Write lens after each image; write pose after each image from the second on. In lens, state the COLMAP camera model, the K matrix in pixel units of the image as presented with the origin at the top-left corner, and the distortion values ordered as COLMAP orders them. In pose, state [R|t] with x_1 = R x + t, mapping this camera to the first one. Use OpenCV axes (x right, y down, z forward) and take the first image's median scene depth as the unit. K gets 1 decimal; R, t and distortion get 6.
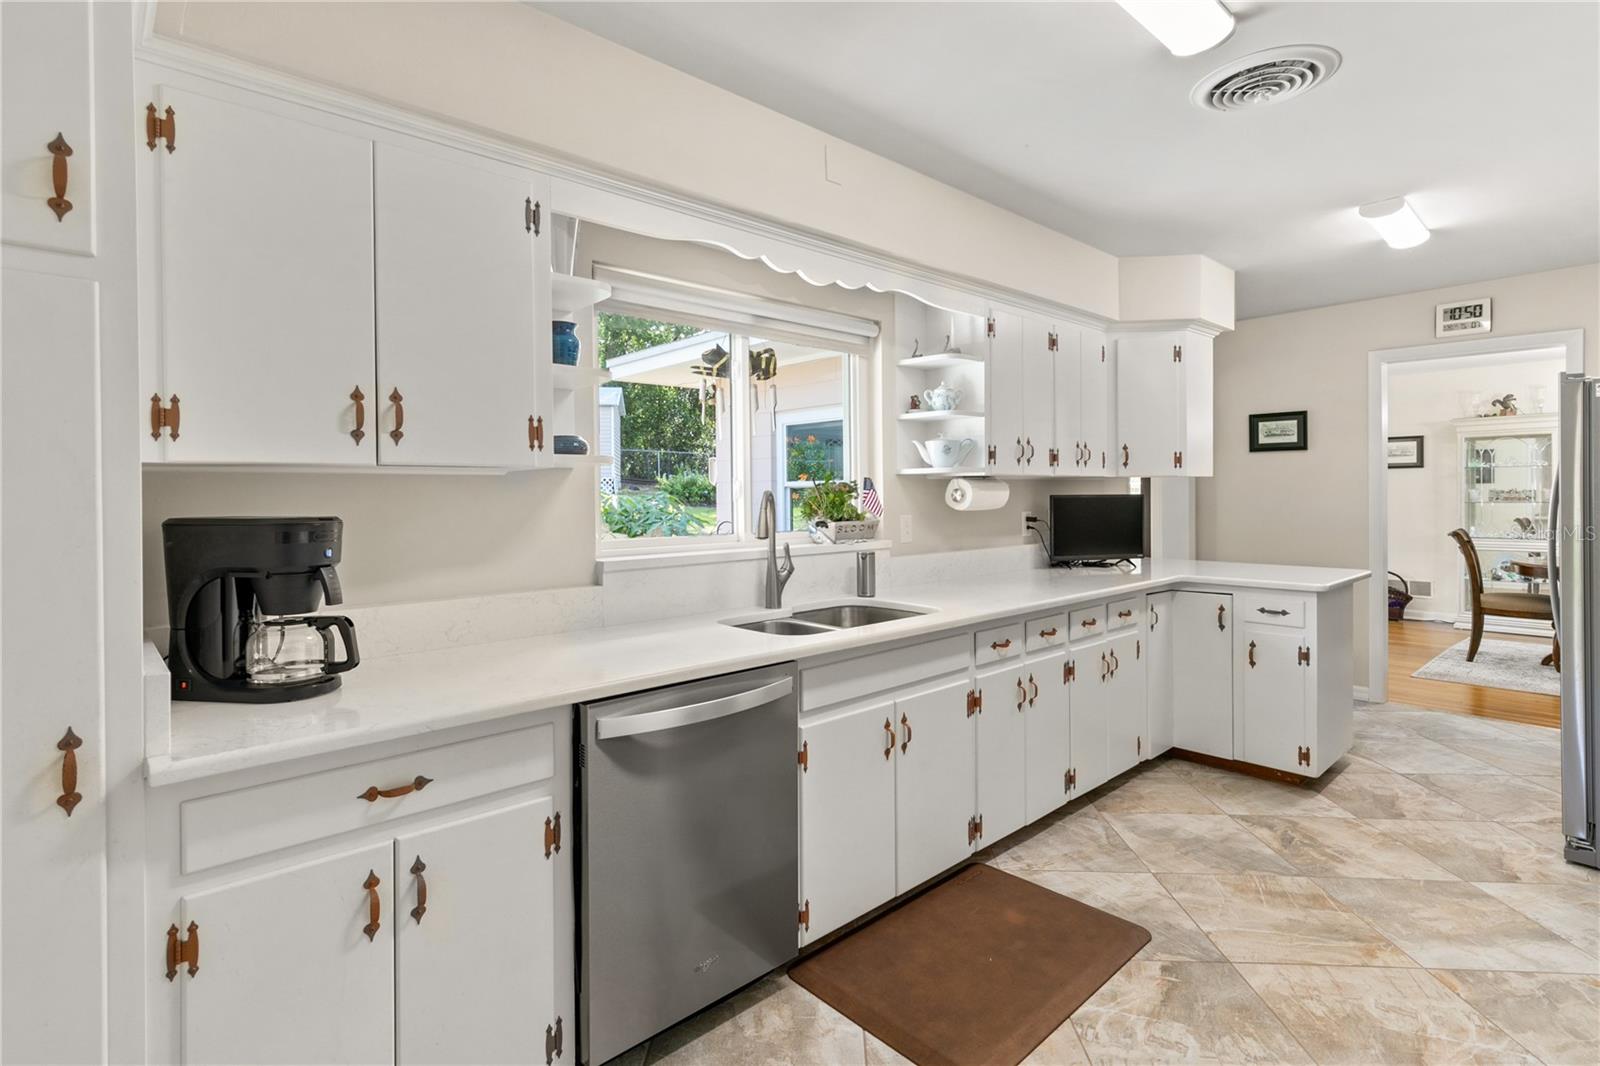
lens RADIAL K [[742.6, 0, 771.4], [0, 742.6, 502.7], [0, 0, 1]] dist [0.005336, -0.001281]
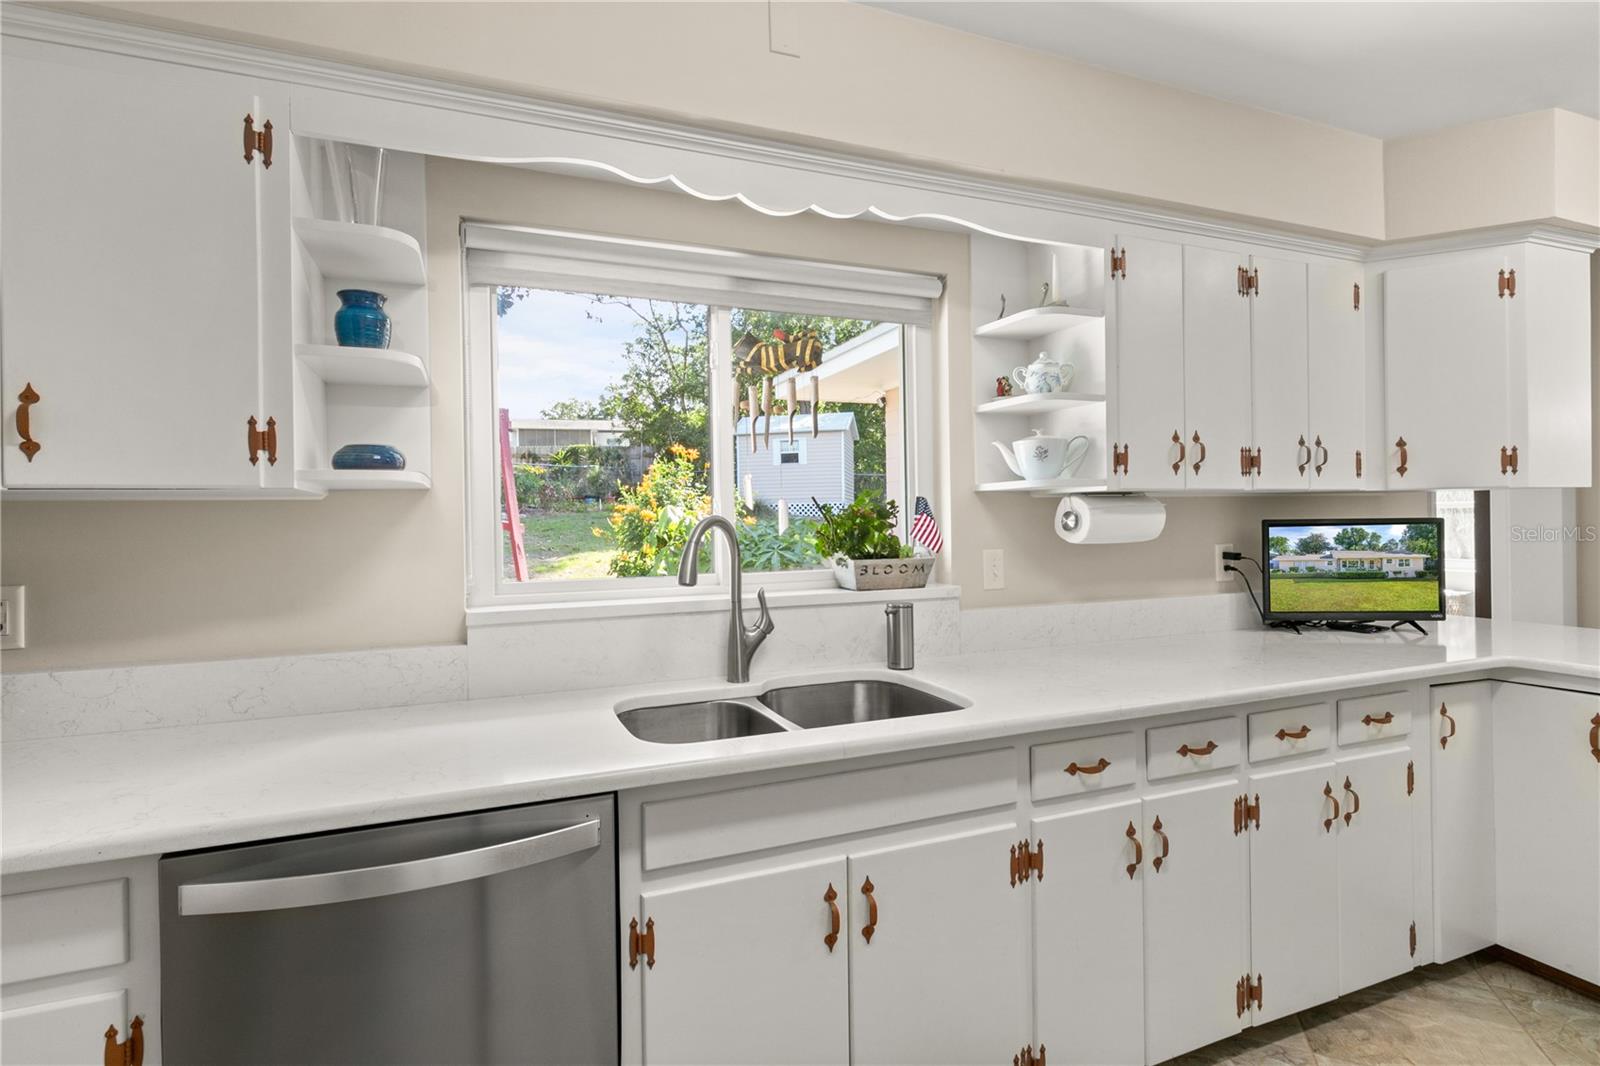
lens RADIAL K [[742.6, 0, 764.4], [0, 742.6, 522.6], [0, 0, 1]] dist [0.005336, -0.001281]
pose [[0.941828, -0.002005, -0.336090, 0.233503], [0.000553, 0.999990, -0.004414, -0.006392], [0.336096, 0.003972, 0.941819, 0.296028]]
